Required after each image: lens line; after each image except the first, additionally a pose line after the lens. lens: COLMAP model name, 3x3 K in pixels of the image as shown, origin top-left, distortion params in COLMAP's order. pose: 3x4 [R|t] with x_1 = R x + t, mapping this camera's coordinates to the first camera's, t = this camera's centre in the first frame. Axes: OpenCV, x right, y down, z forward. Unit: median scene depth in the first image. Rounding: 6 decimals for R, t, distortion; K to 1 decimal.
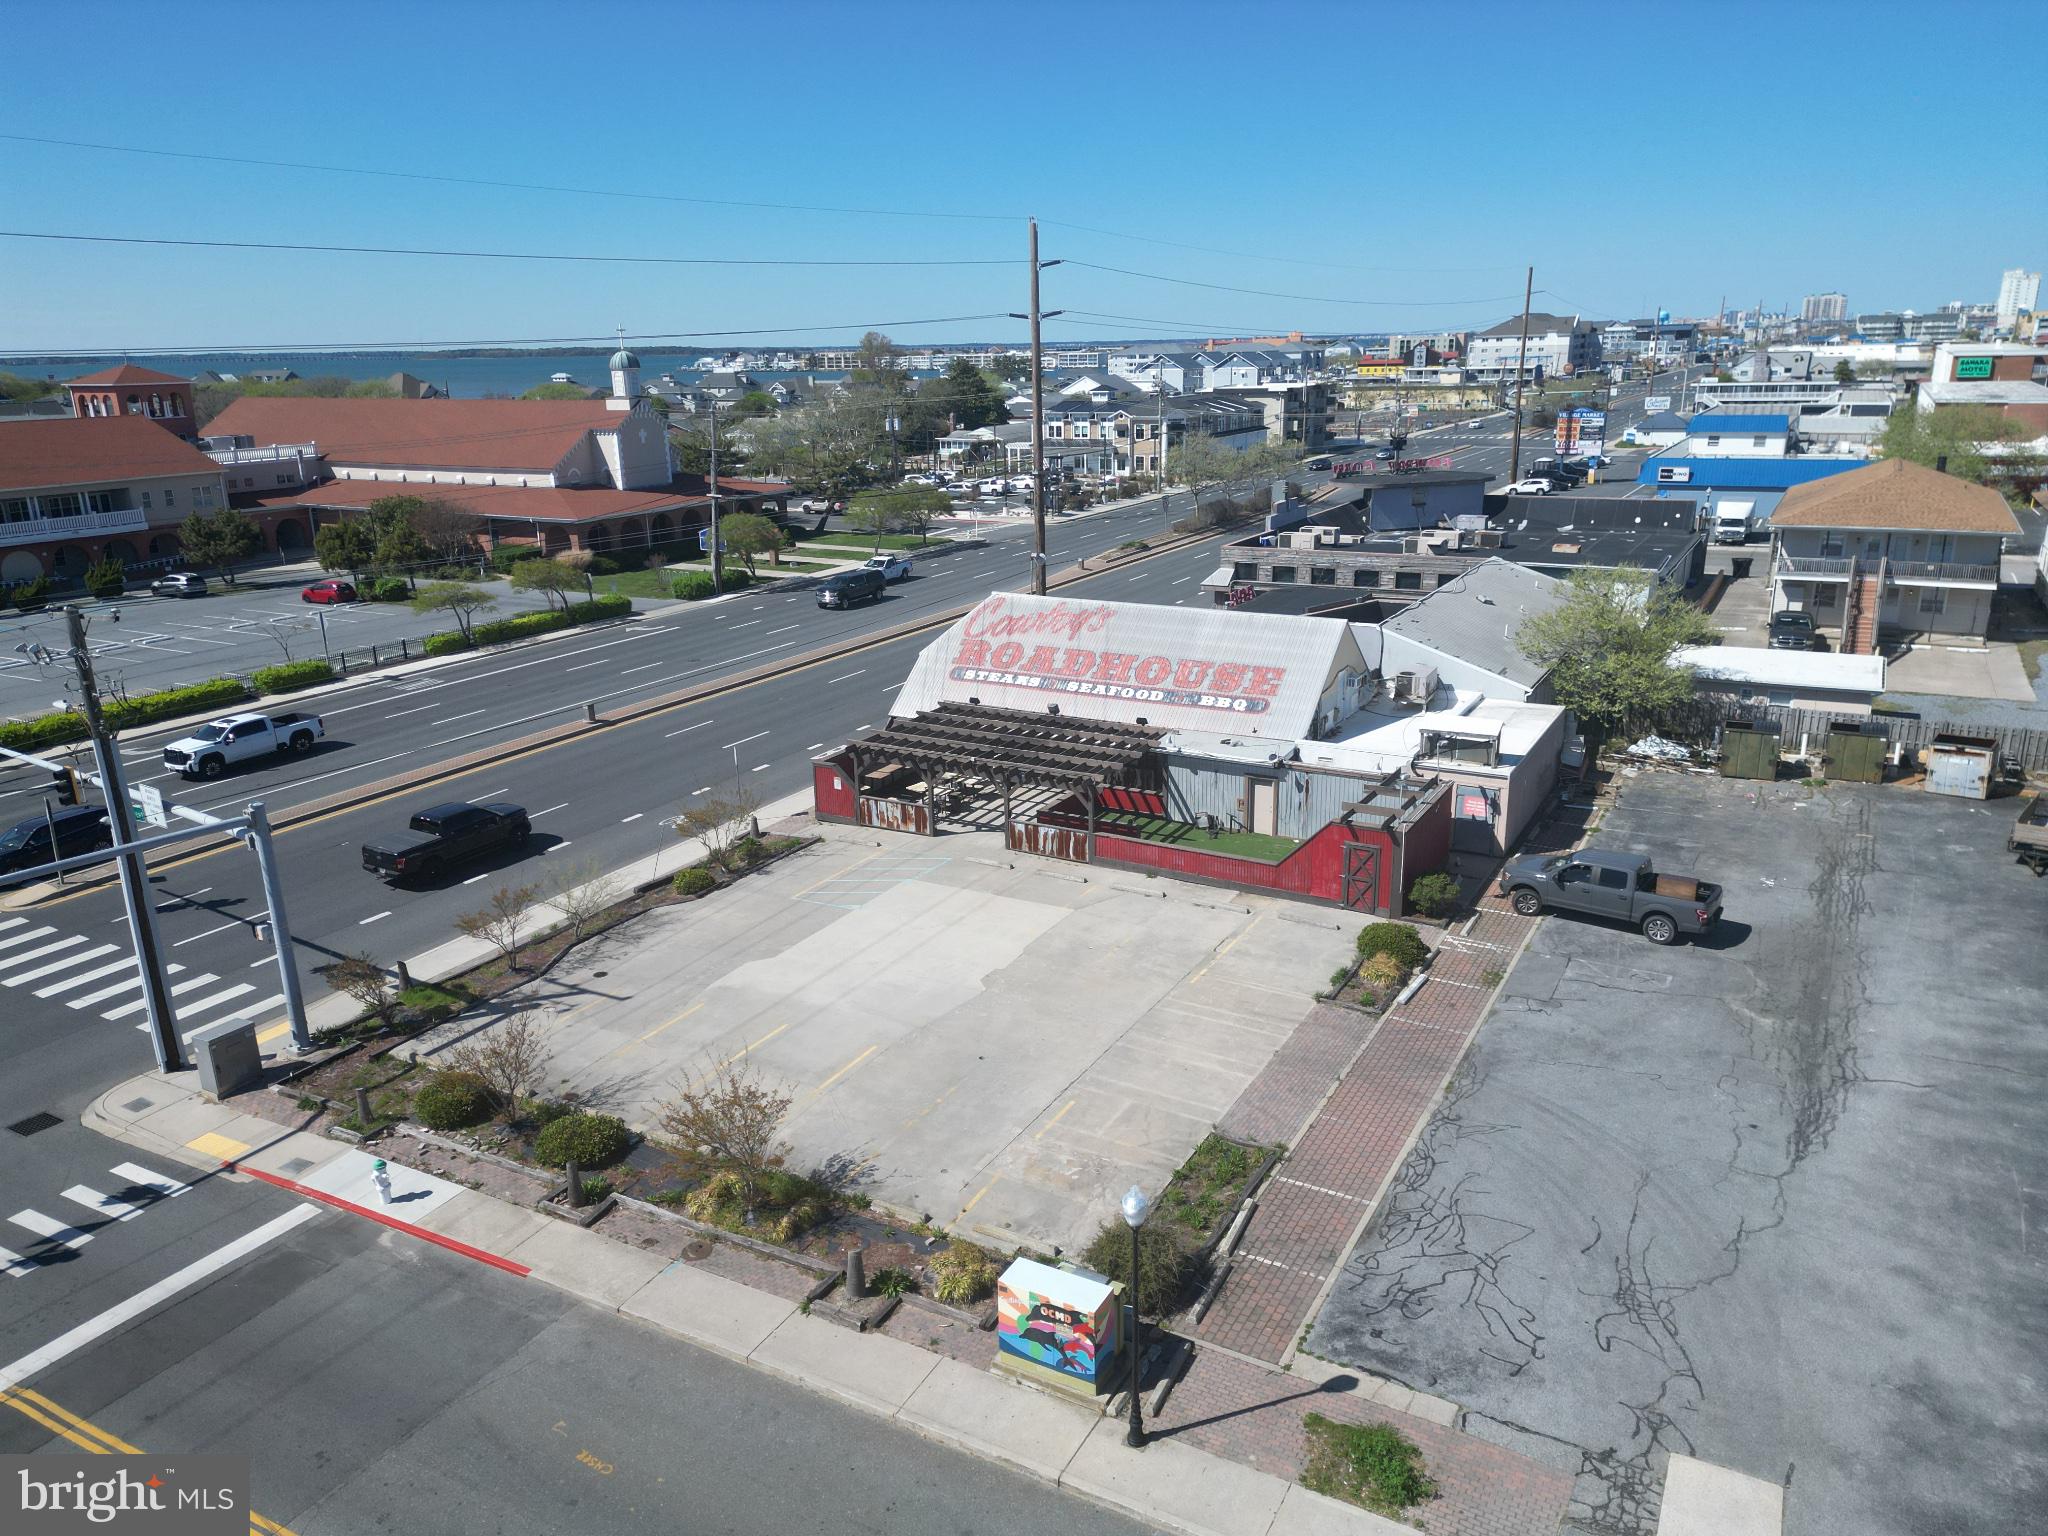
lens RADIAL K [[1426.9, 0, 1014.4], [0, 1426.9, 770.7], [0, 0, 1]] dist [0.078555, -0.067168]
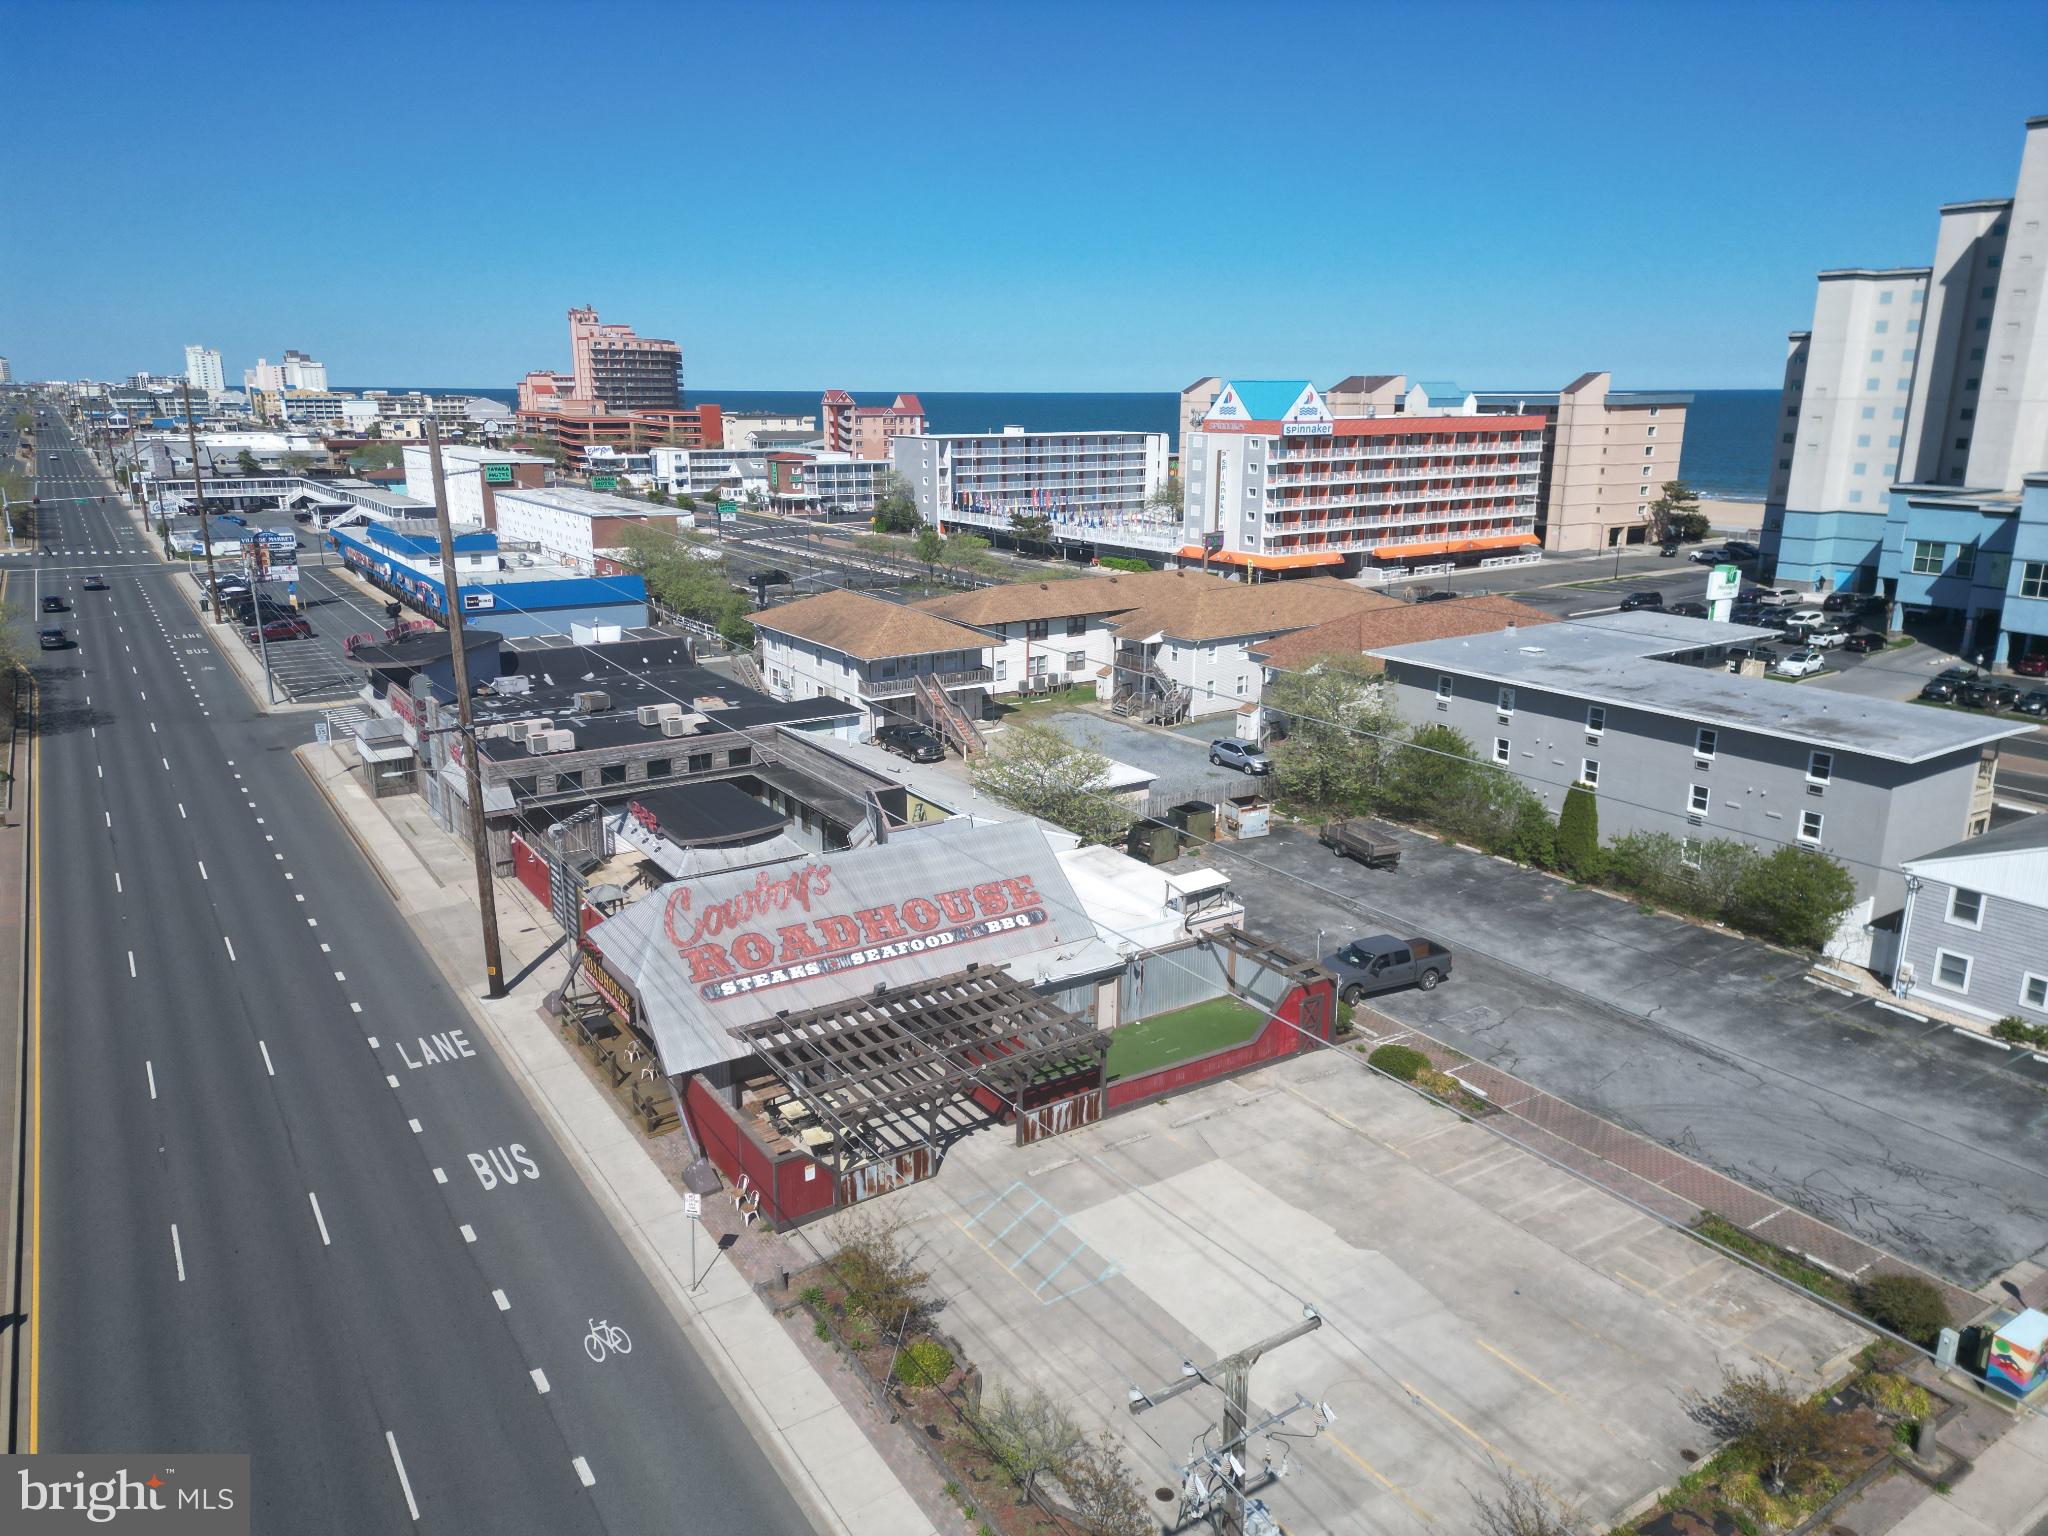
lens RADIAL K [[1426.9, 0, 1020.3], [0, 1426.9, 774.6], [0, 0, 1]] dist [0.078555, -0.067168]
pose [[0.450463, -0.208854, 0.868023, -0.724998], [0.241253, 0.964559, 0.106882, -0.262525], [-0.859581, 0.161267, 0.484885, 0.497548]]
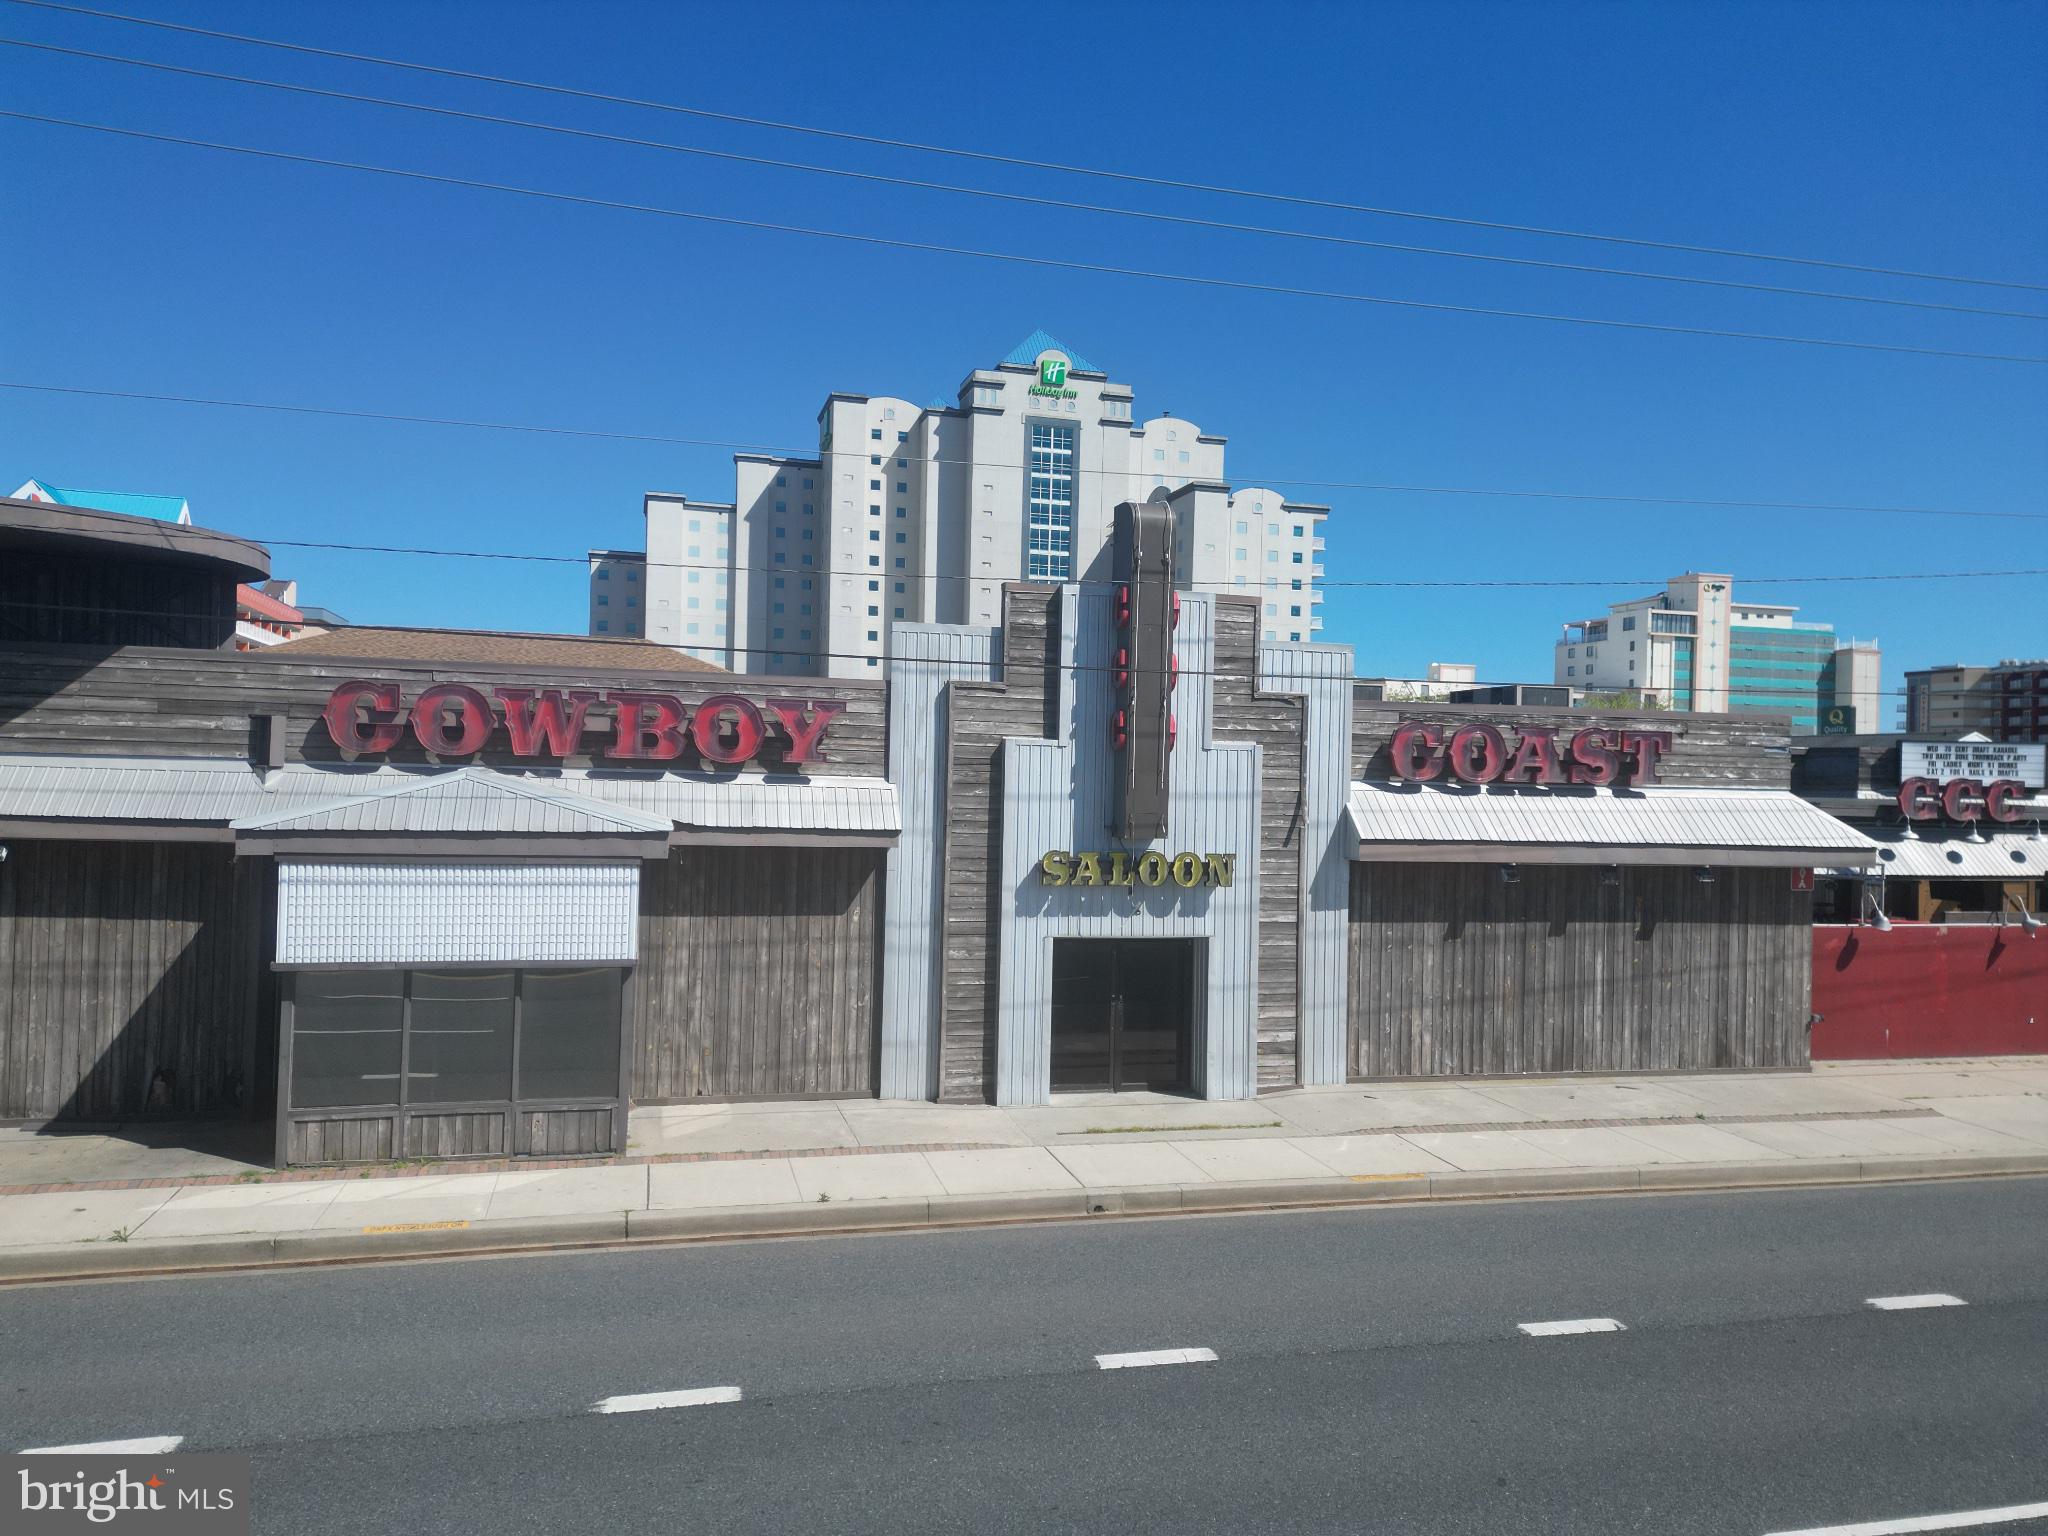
lens RADIAL K [[1426.9, 0, 1020.3], [0, 1426.9, 775.1], [0, 0, 1]] dist [0.078555, -0.067168]
pose [[-0.704164, 0.008923, 0.709981, 0.075820], [0.194504, 0.964096, 0.180794, -0.357724], [-0.682877, 0.265403, -0.680618, 2.058253]]
